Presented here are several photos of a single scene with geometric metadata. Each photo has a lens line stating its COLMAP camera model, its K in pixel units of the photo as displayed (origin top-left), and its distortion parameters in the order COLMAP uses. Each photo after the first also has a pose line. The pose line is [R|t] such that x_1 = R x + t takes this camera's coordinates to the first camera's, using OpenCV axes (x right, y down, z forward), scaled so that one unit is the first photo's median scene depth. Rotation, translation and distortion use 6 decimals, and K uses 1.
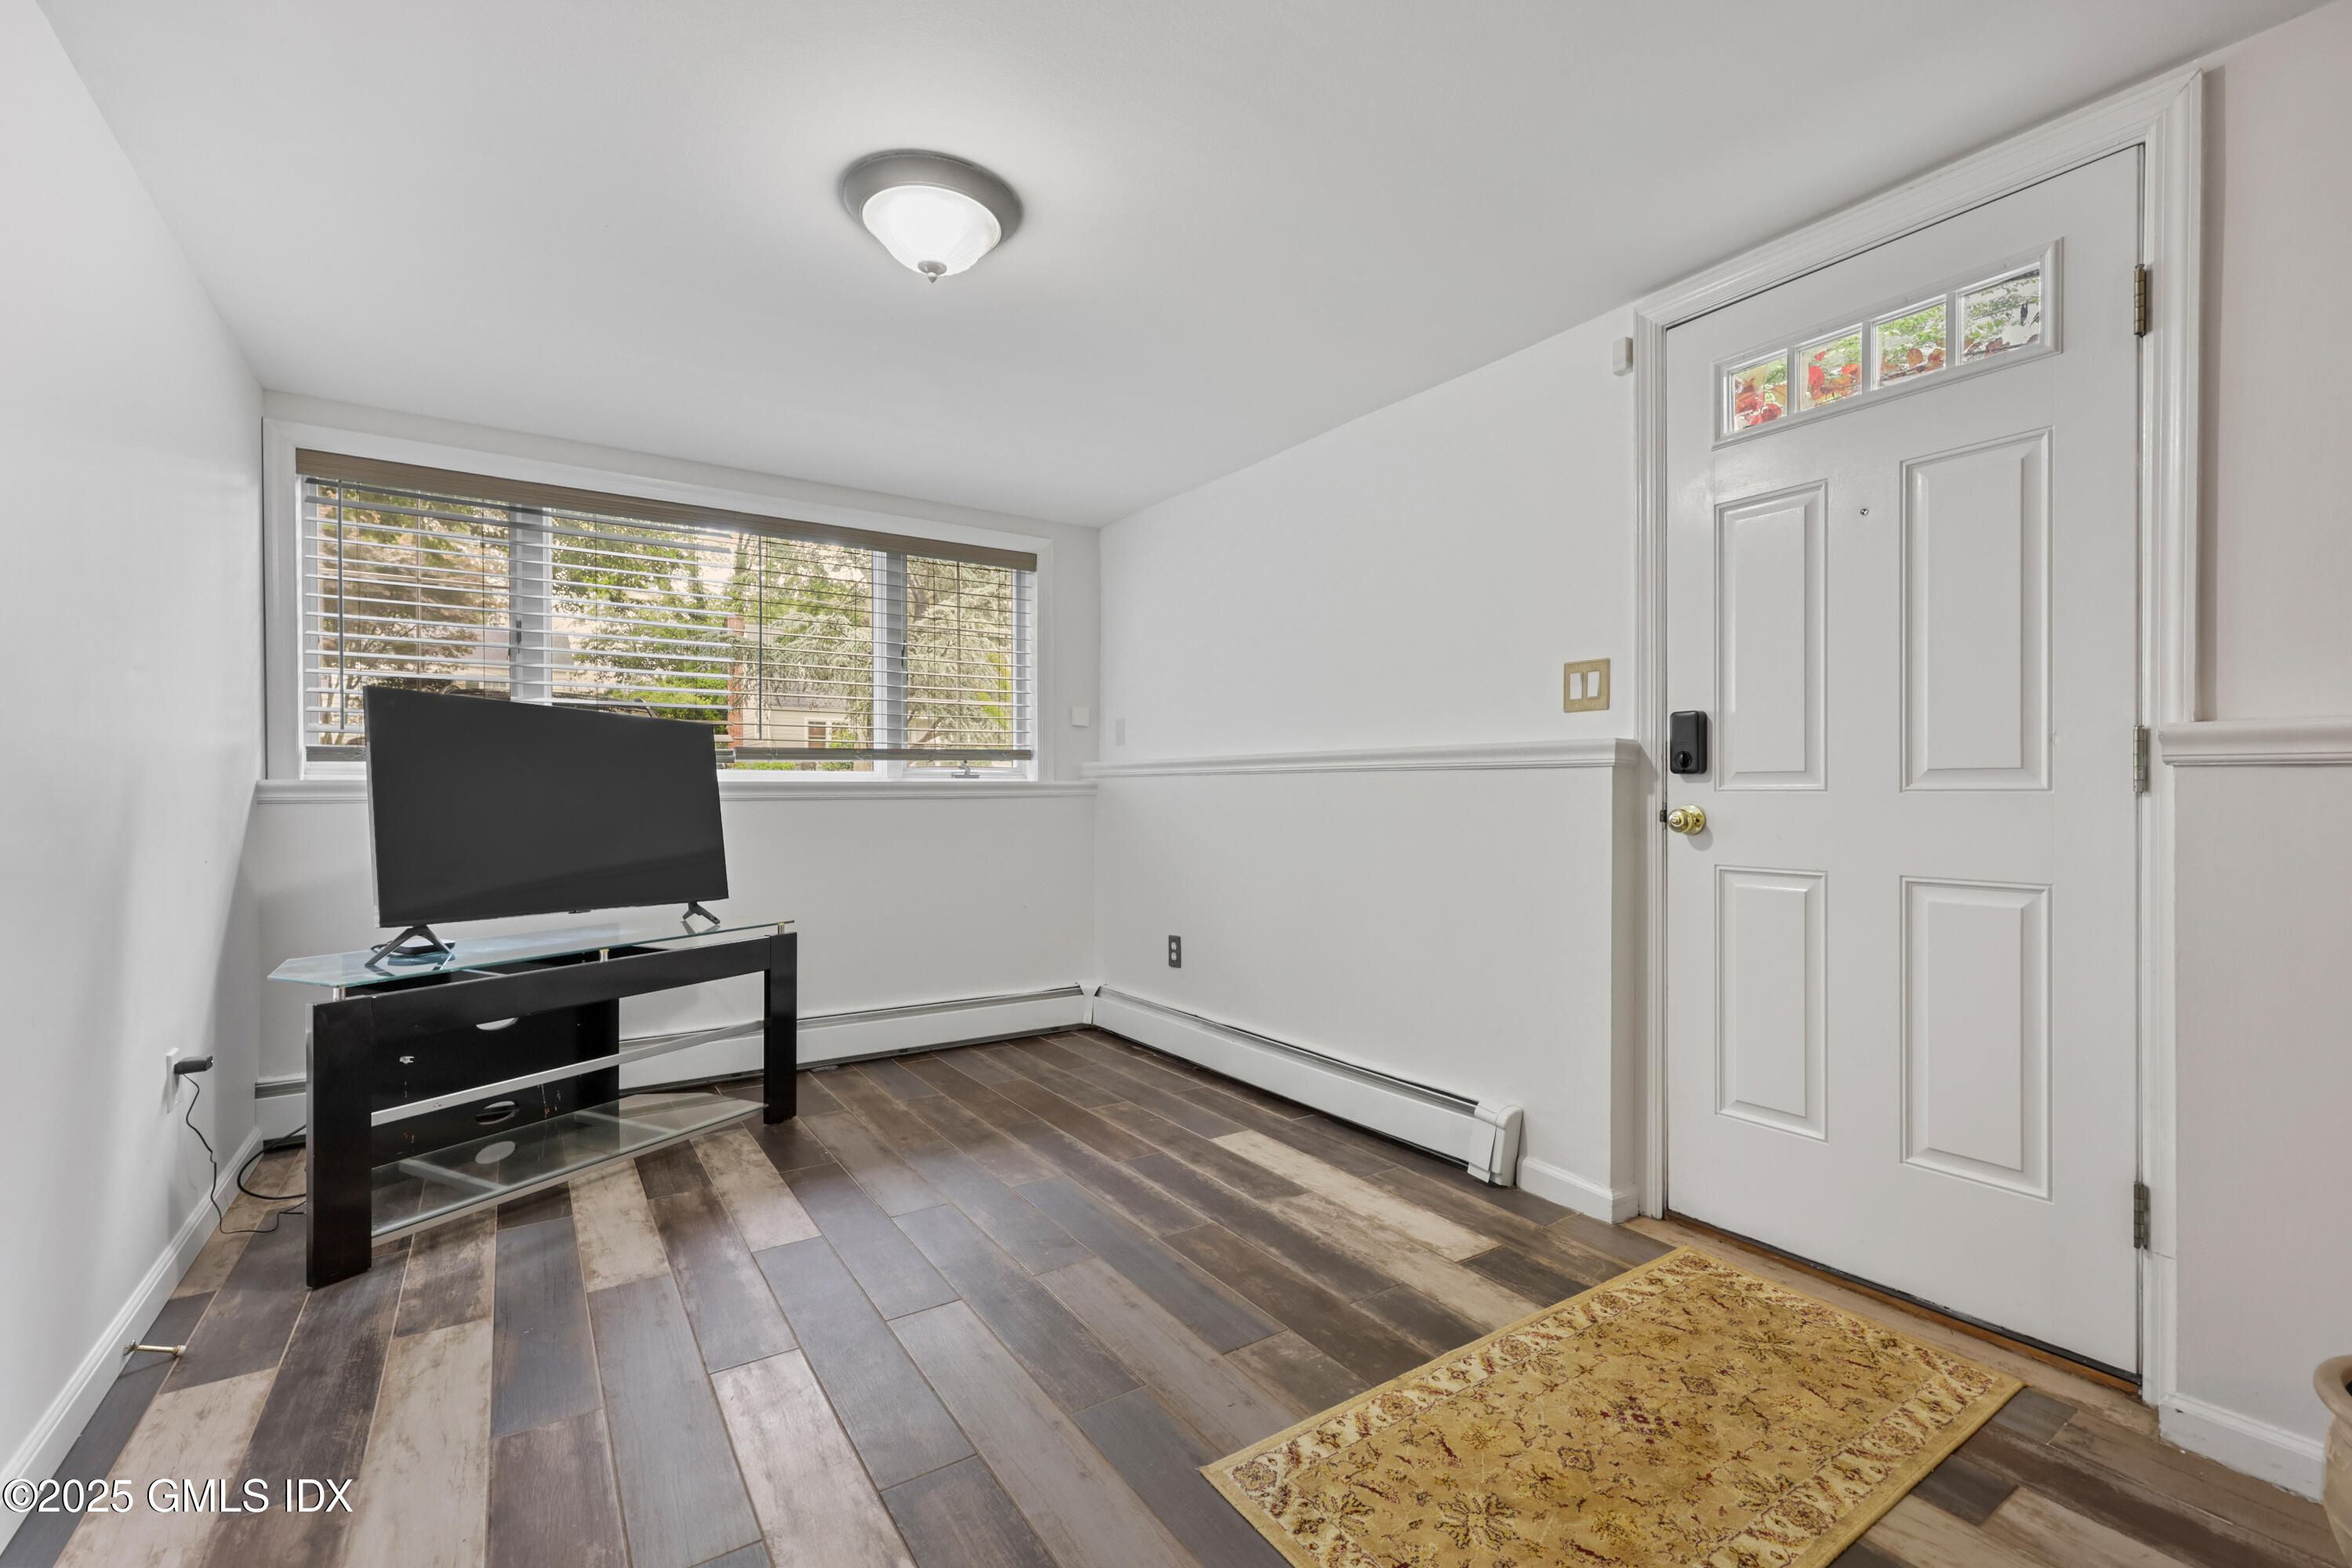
lens RADIAL K [[996.7, 0, 1191.9], [0, 996.7, 798.8], [0, 0, 1]] dist [-0.006786, 0.001421]
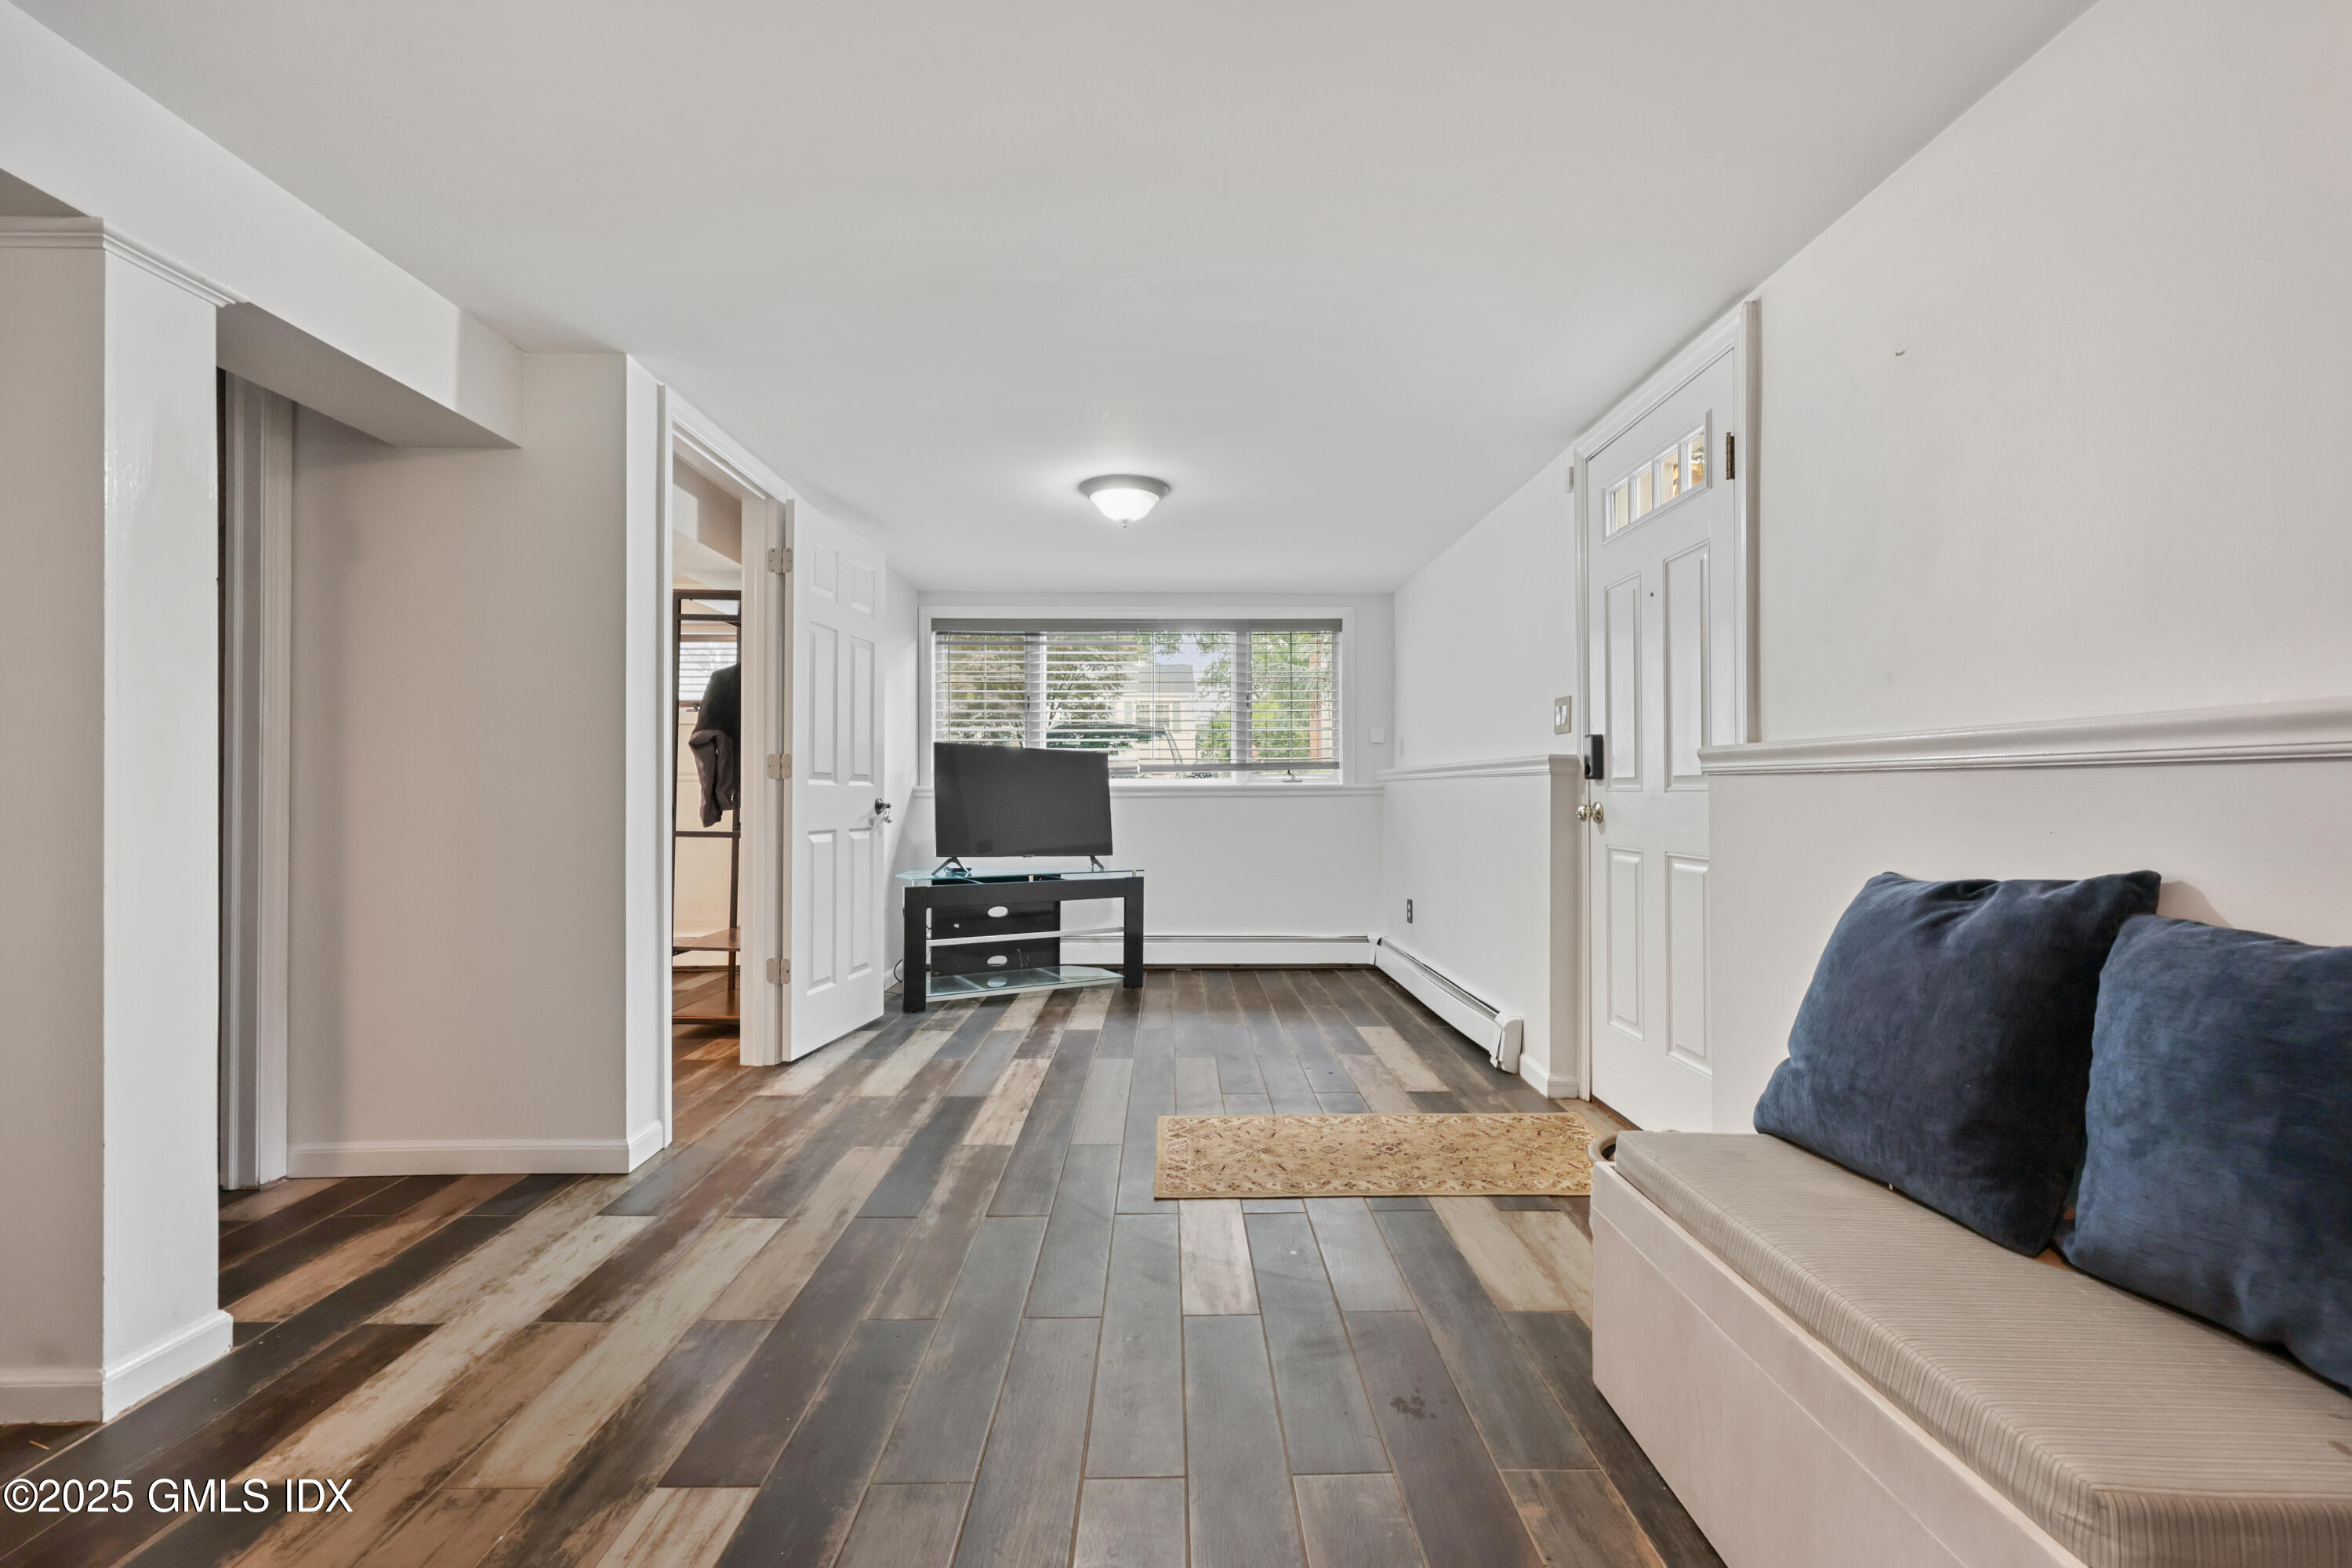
lens RADIAL K [[972.5, 0, 1195.8], [0, 972.5, 776.2], [0, 0, 1]] dist [-0.002825, 0.000487]
pose [[0.842563, -0.010002, -0.538505, 0.695161], [-0.002720, 0.999736, -0.022824, 0.003463], [0.538591, 0.020695, 0.842313, -0.410312]]
